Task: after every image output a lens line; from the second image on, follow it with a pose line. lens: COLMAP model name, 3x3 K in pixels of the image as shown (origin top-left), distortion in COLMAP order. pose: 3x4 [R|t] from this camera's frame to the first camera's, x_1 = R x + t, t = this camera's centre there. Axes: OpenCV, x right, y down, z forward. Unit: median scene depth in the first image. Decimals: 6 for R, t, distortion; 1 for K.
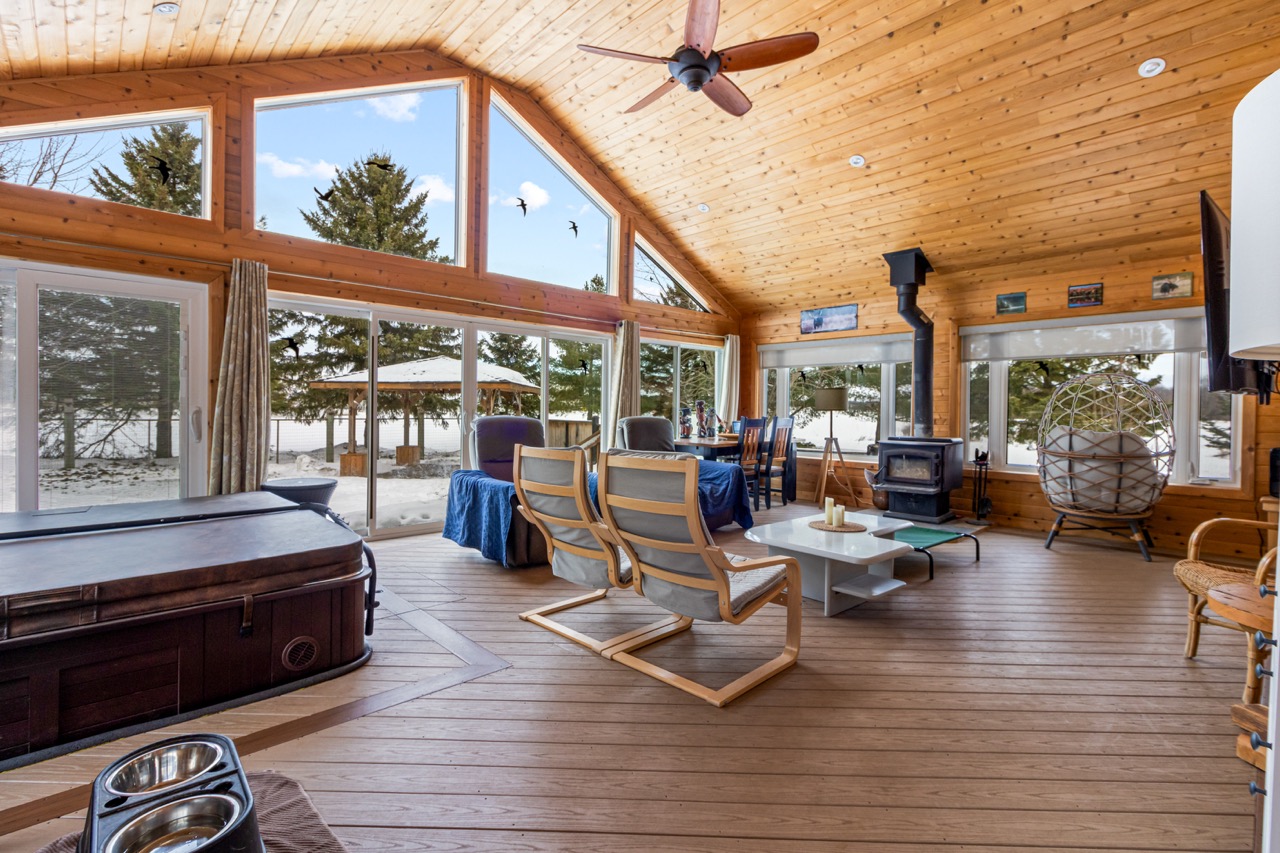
lens RADIAL K [[589.9, 0, 639.6], [0, 589.9, 416.3], [0, 0, 1]] dist [-0.001123, 0.000730]
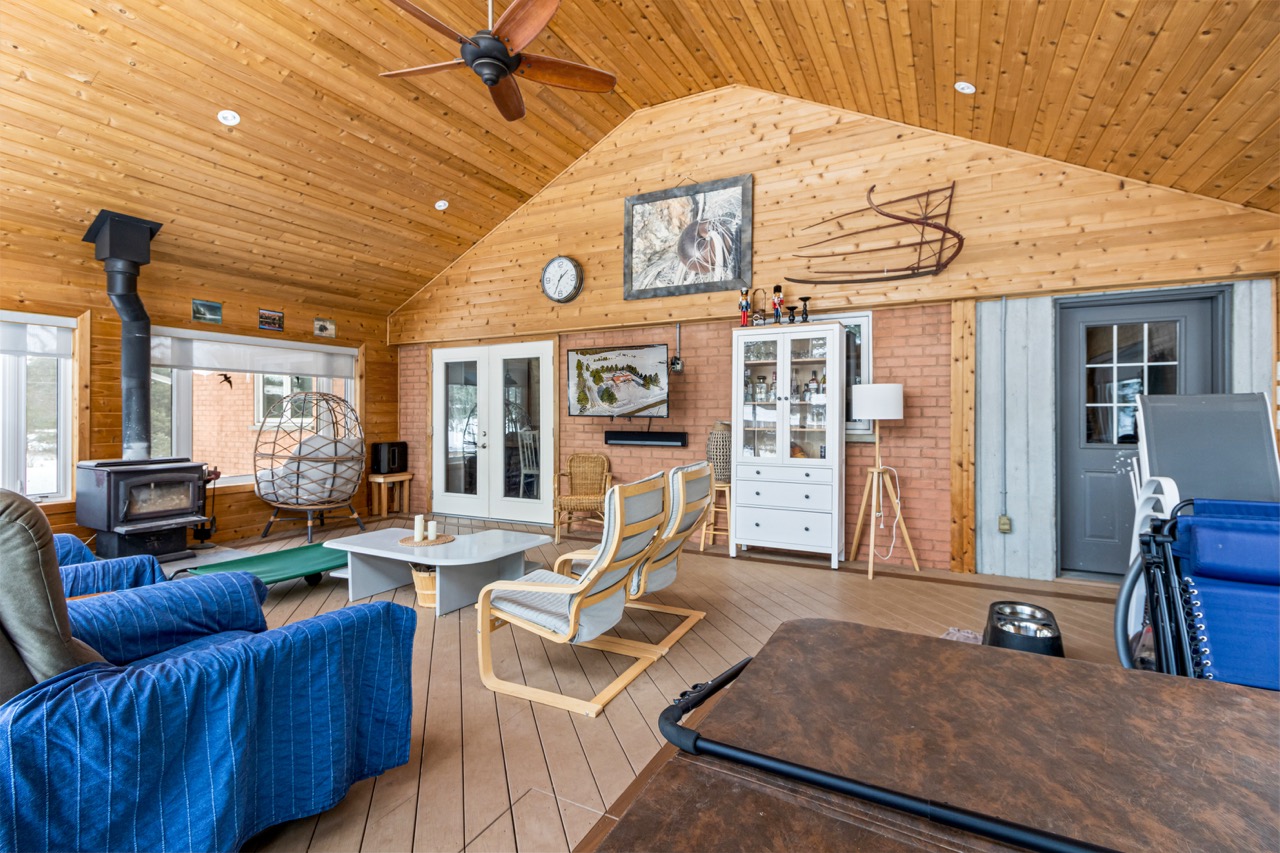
lens RADIAL K [[589.9, 0, 637.6], [0, 589.9, 418.4], [0, 0, 1]] dist [-0.001123, 0.000730]
pose [[-0.326200, -0.018075, 0.945128, -0.567495], [0.006143, 0.999756, 0.021240, -0.036907], [-0.945281, 0.012734, -0.326009, 0.727191]]
